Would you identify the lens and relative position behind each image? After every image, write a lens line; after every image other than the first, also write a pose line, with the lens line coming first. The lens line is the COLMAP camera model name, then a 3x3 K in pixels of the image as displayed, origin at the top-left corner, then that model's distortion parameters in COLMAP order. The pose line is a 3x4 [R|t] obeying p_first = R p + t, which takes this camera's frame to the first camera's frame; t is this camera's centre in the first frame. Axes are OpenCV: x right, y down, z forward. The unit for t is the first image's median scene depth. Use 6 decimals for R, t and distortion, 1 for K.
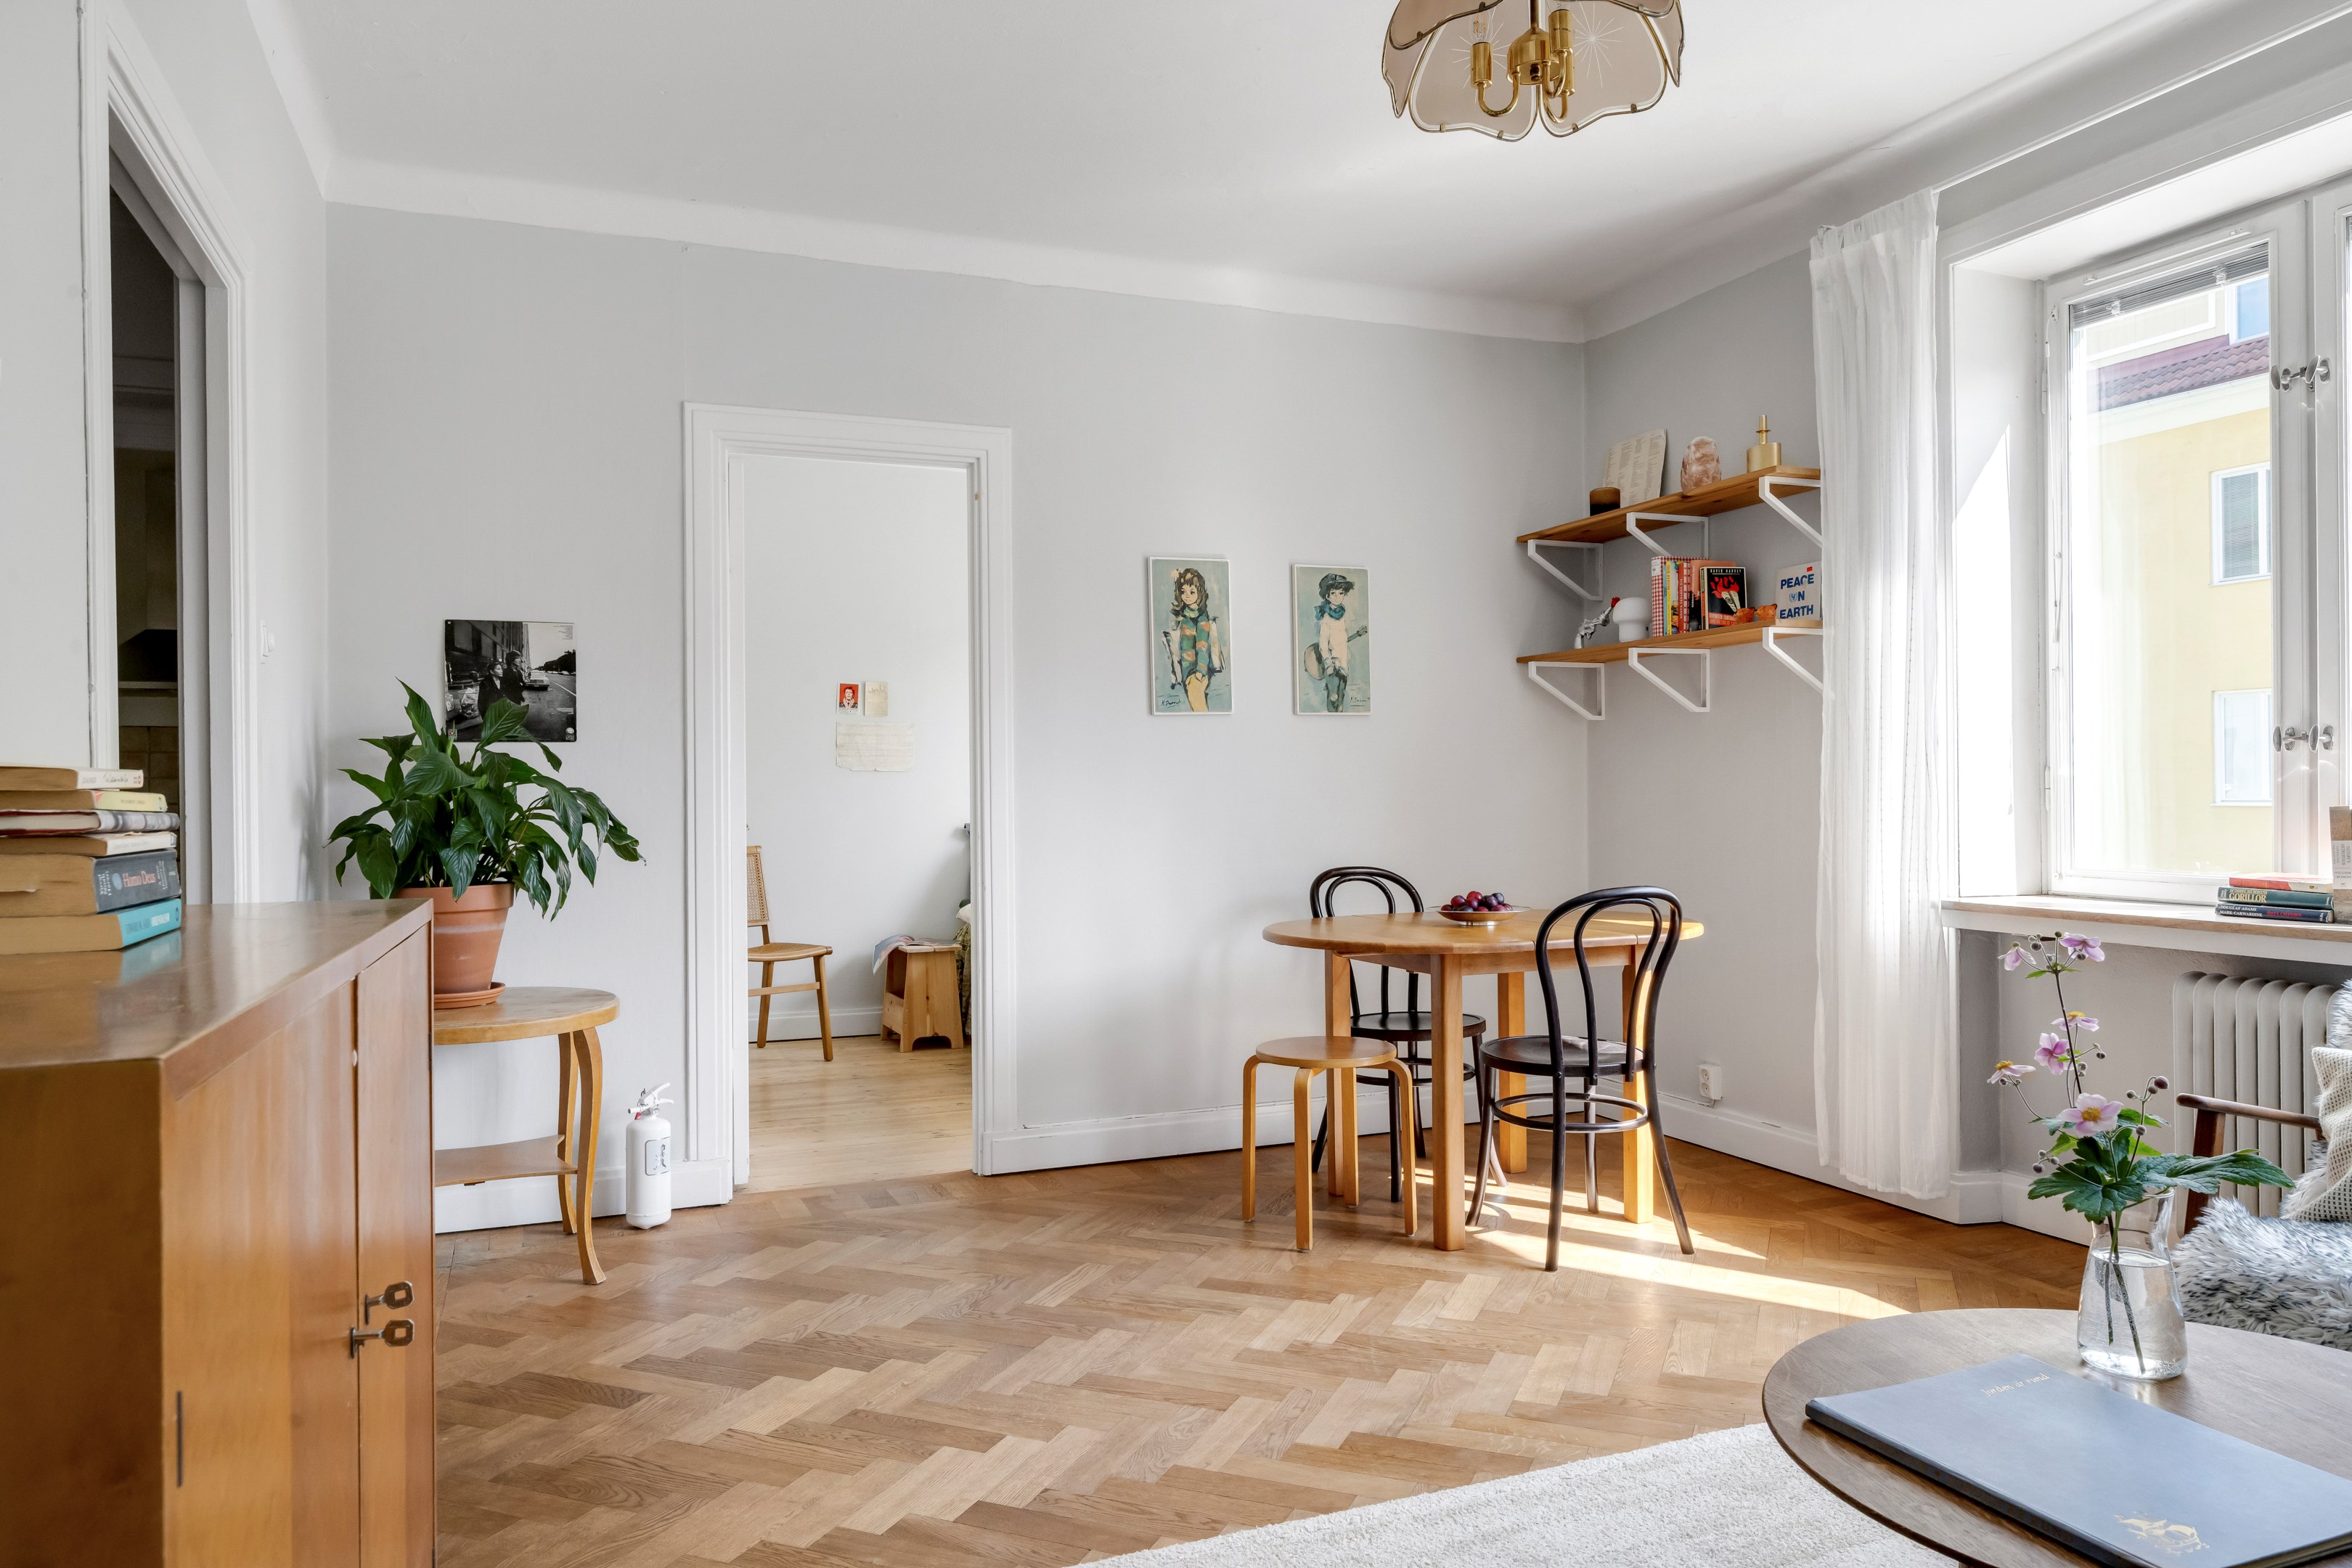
lens RADIAL K [[1570.0, 0, 1189.3], [0, 1570.0, 785.3], [0, 0, 1]] dist [0.021382, -0.003134]
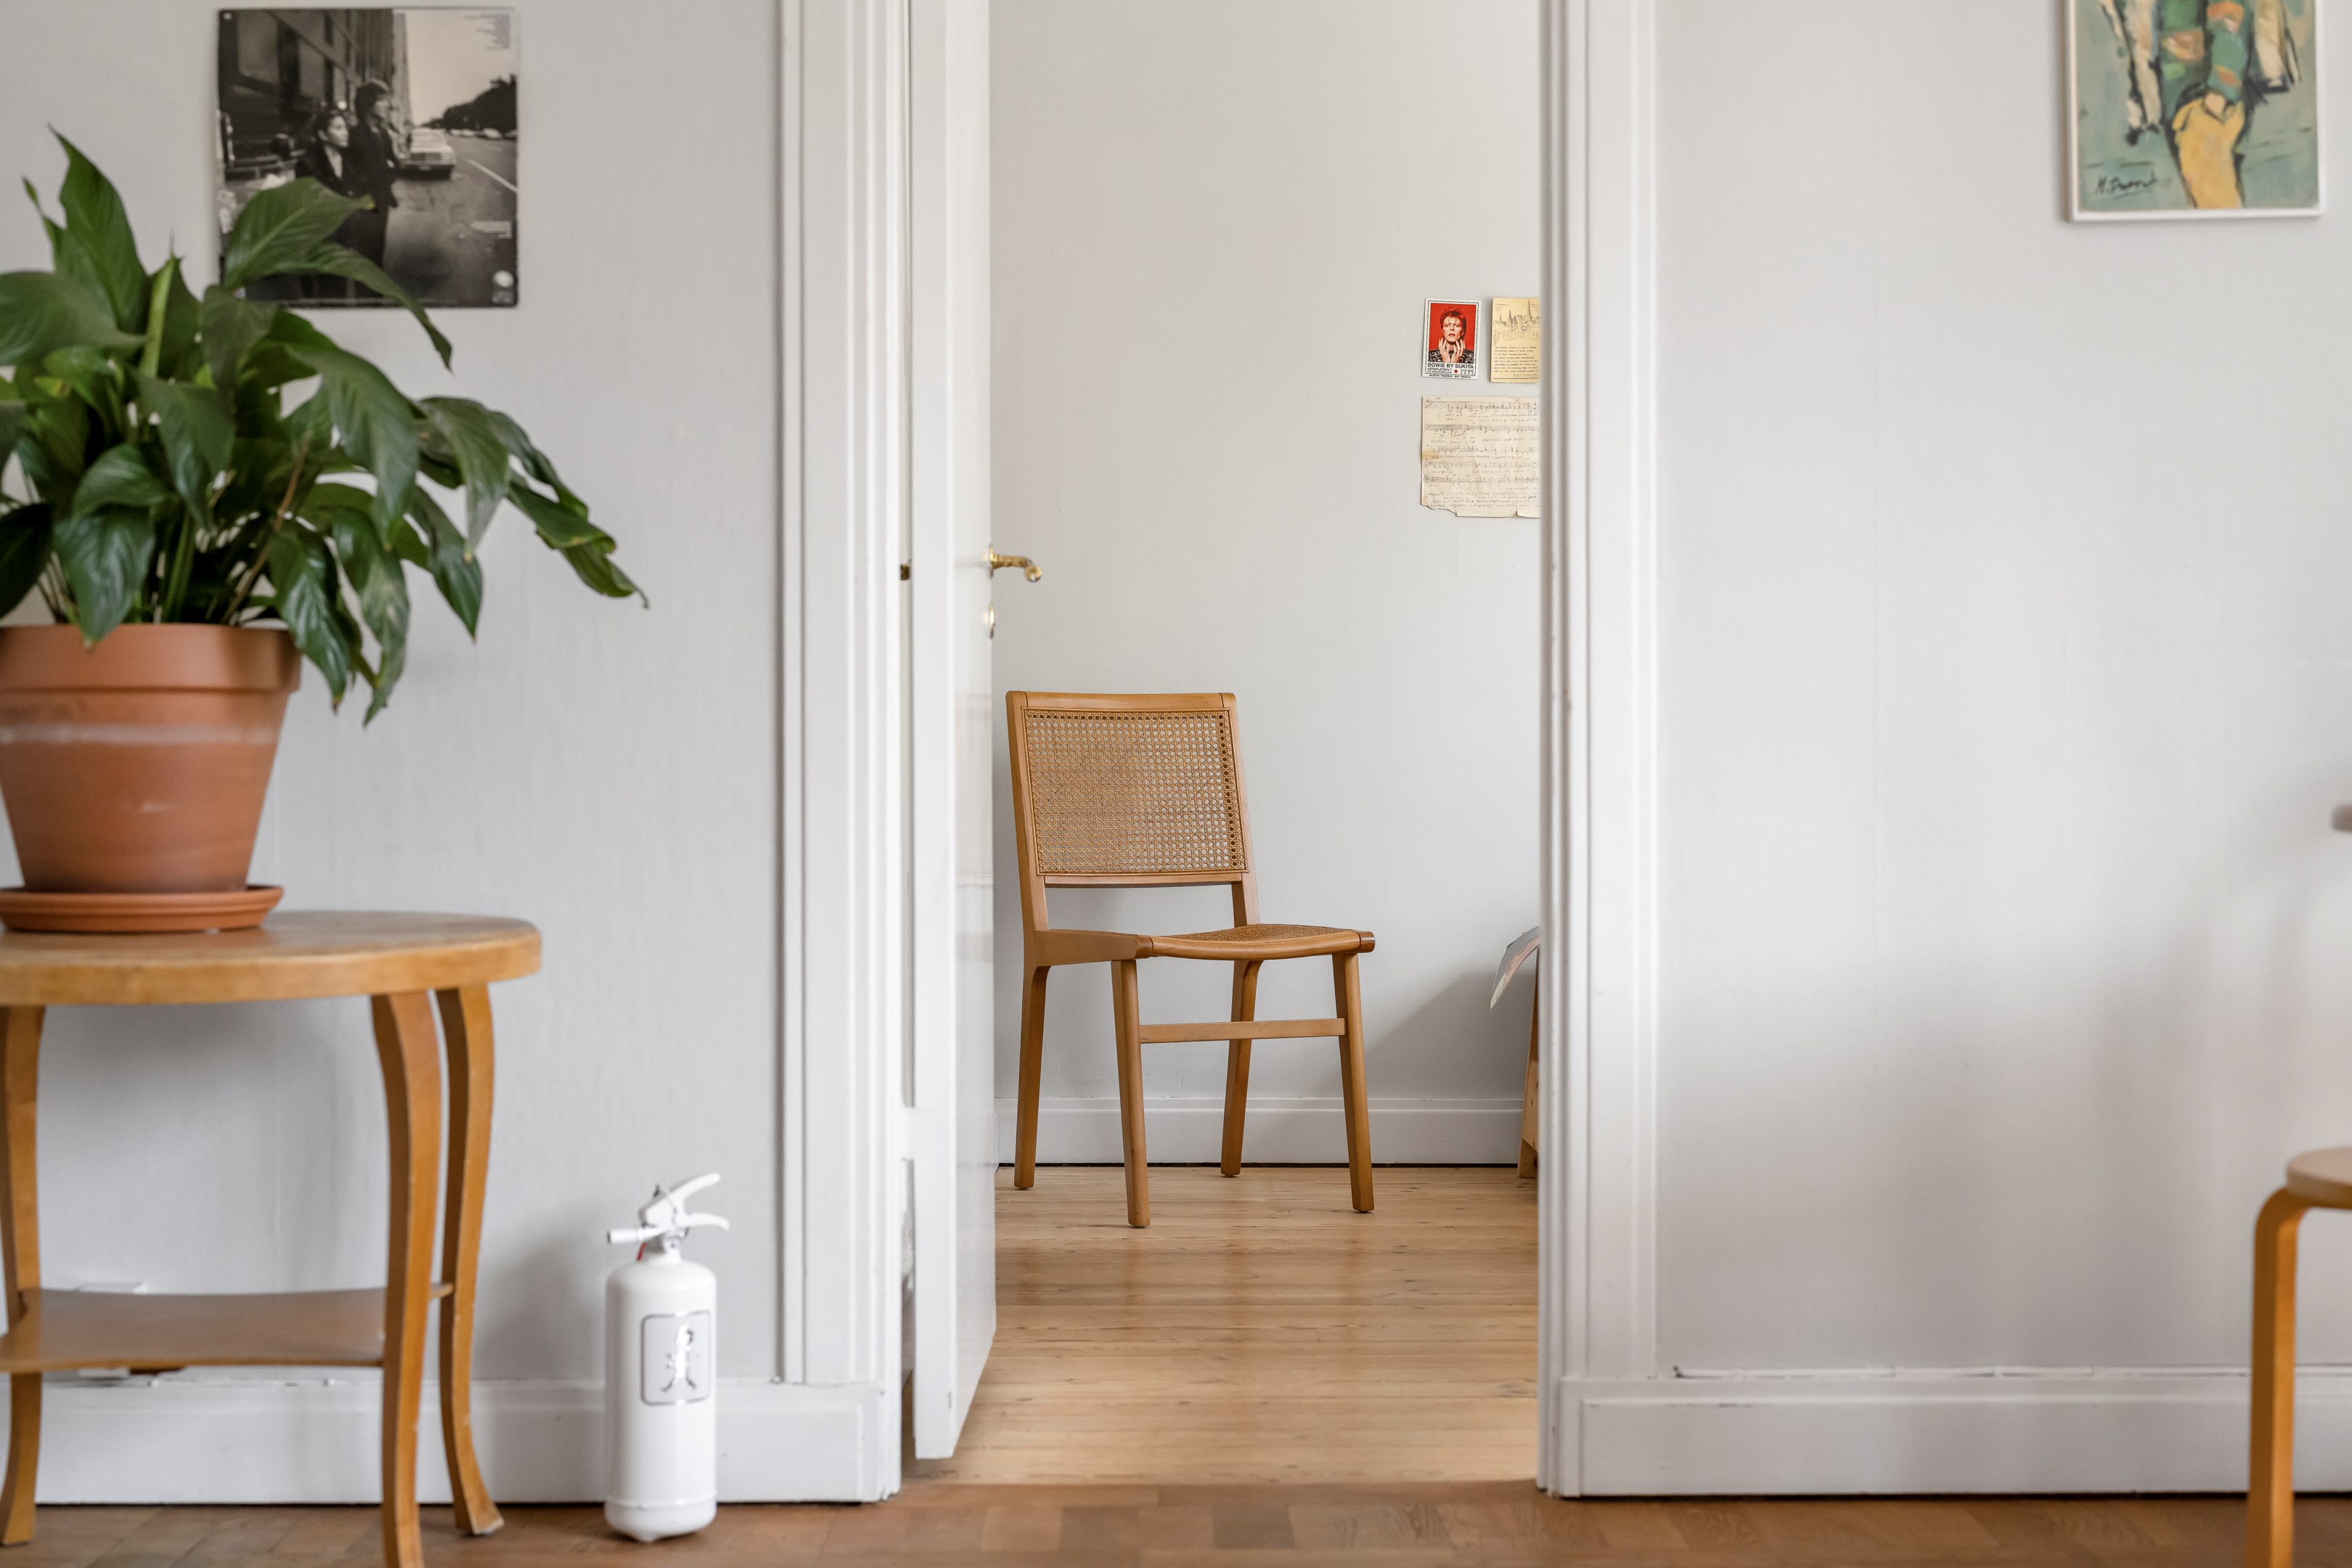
lens RADIAL K [[3443.0, 0, 1175.4], [0, 3443.0, 768.2], [0, 0, 1]] dist [0.004200, 0.000000]
pose [[0.928539, 0.009090, -0.371122, 0.085273], [-0.003017, 0.999852, 0.016940, 0.071037], [0.371221, -0.014610, 0.928429, 0.245316]]
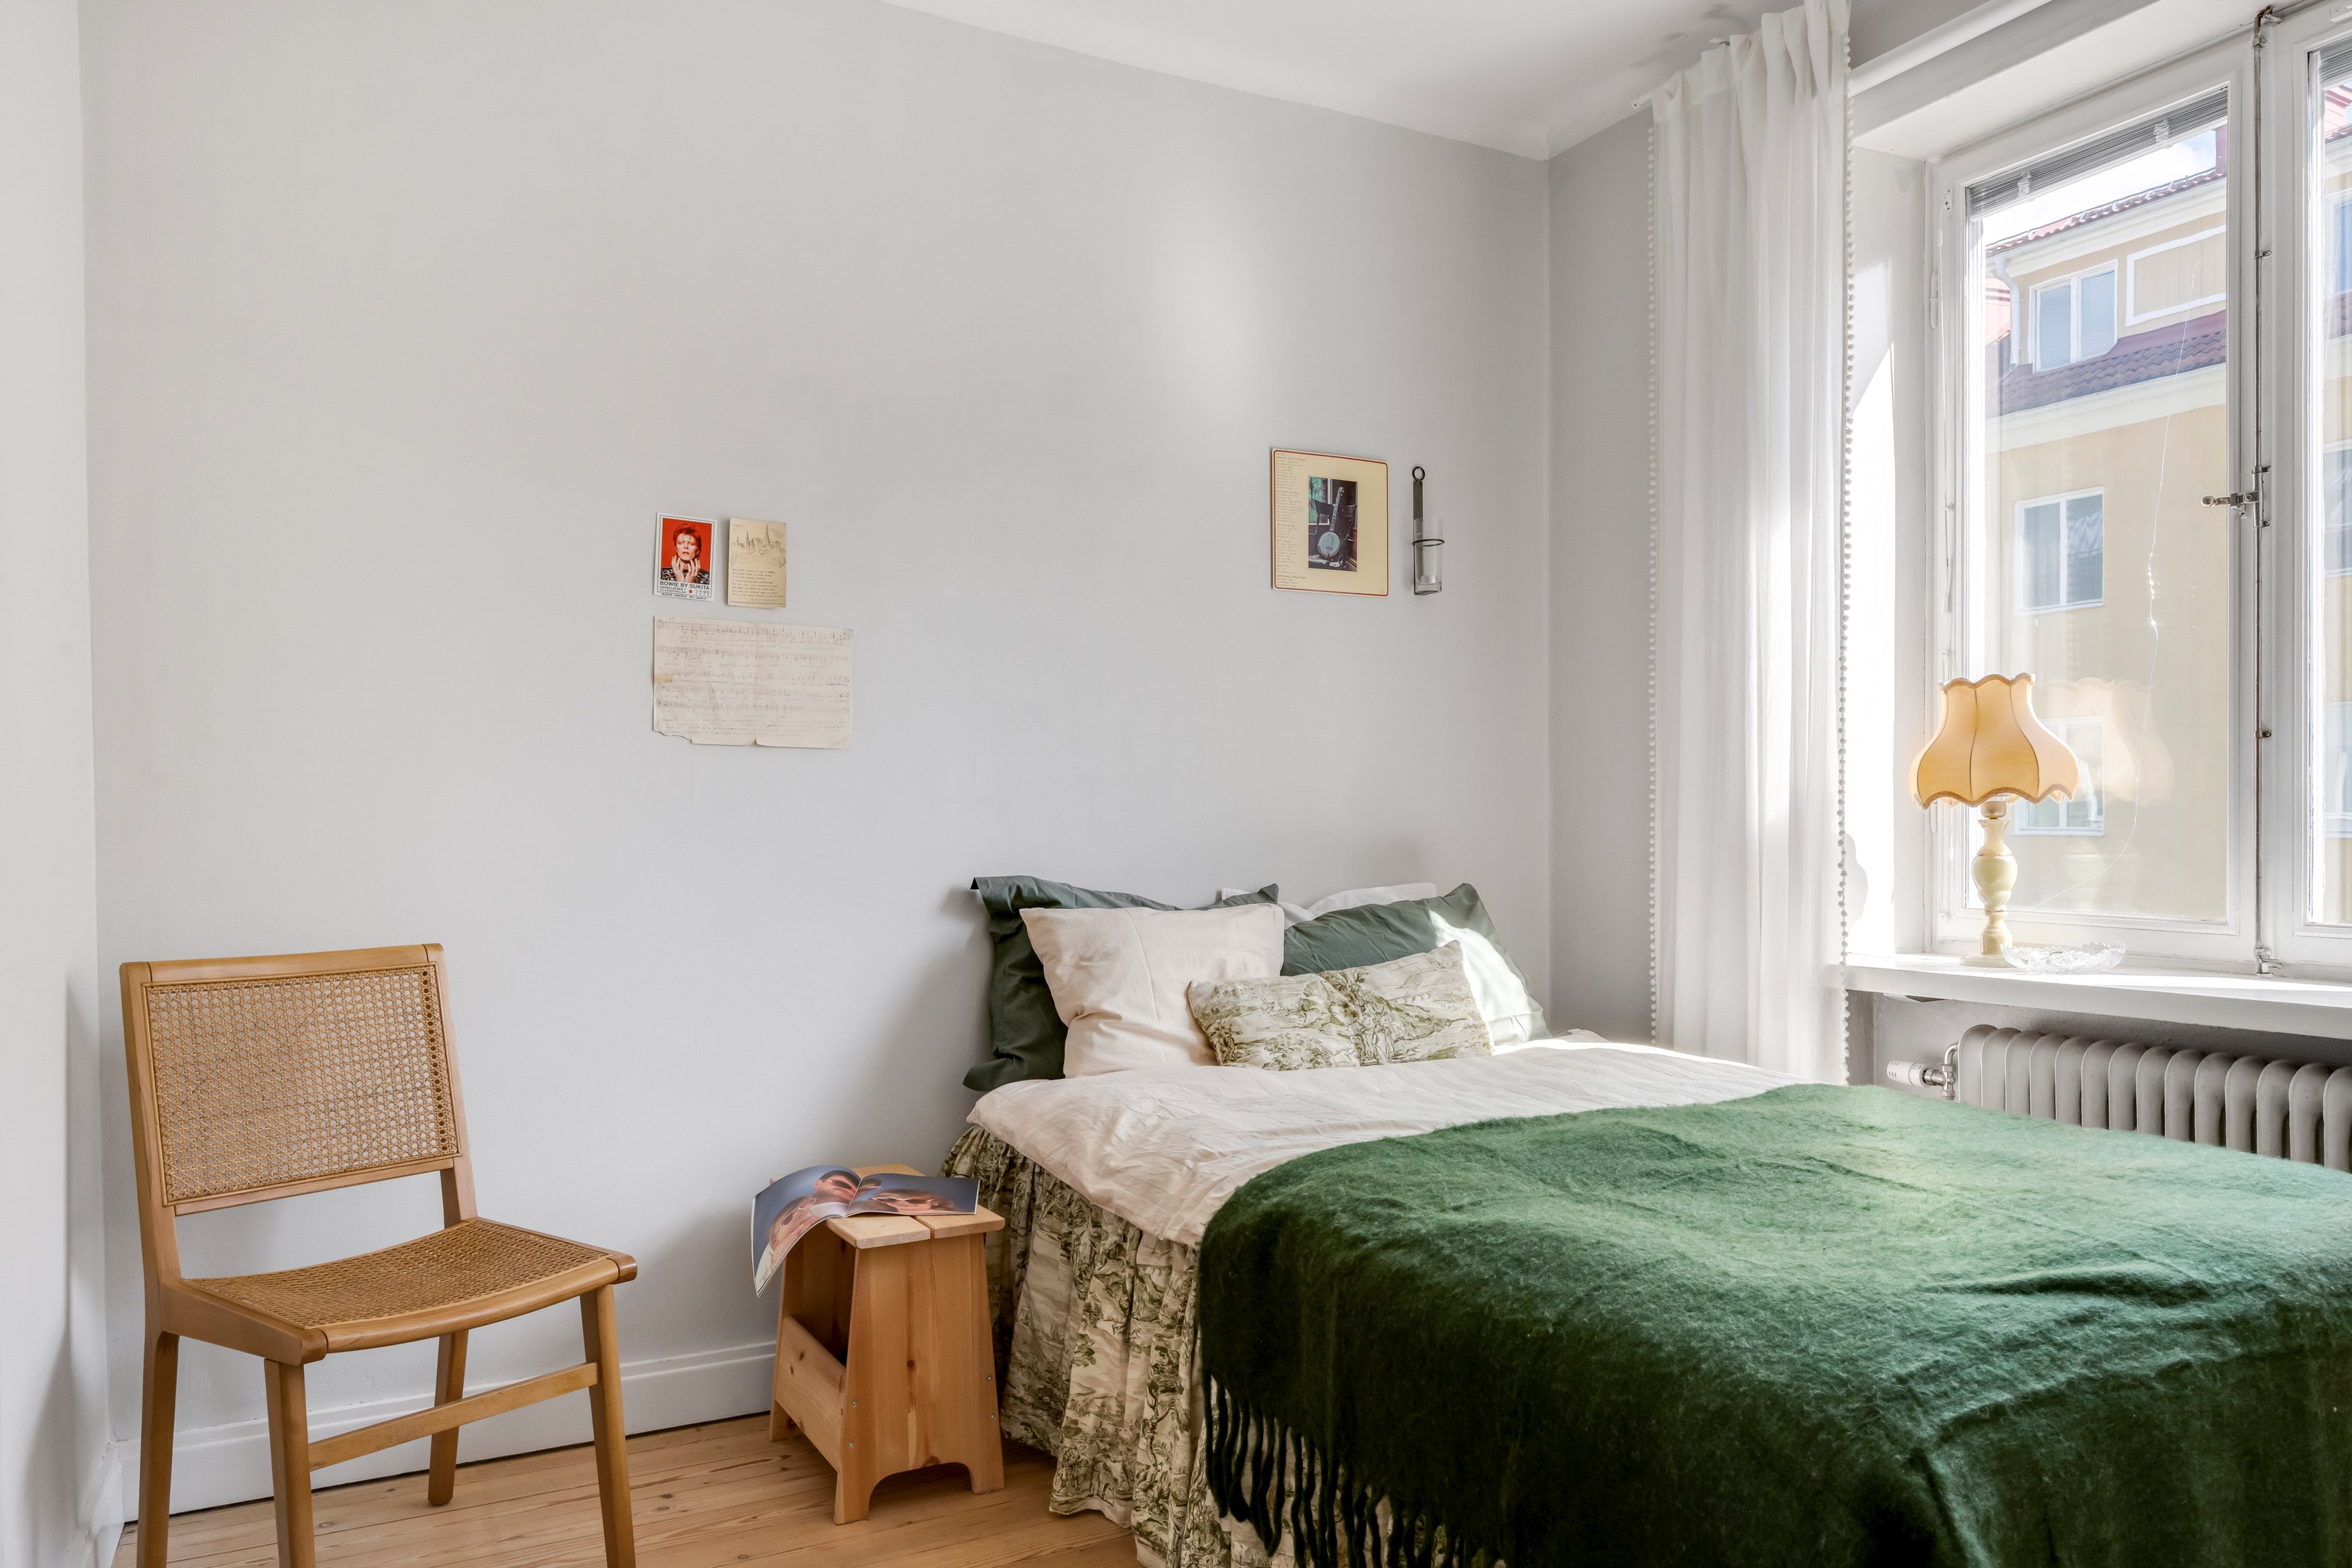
lens RADIAL K [[1570.0, 0, 1144.1], [0, 1570.0, 844.8], [0, 0, 1]] dist [0.021382, -0.003134]
pose [[0.997700, 0.001568, 0.067769, -0.224387], [-0.003423, 0.999622, 0.027270, 0.008257], [-0.067701, -0.027440, 0.997328, 1.039387]]
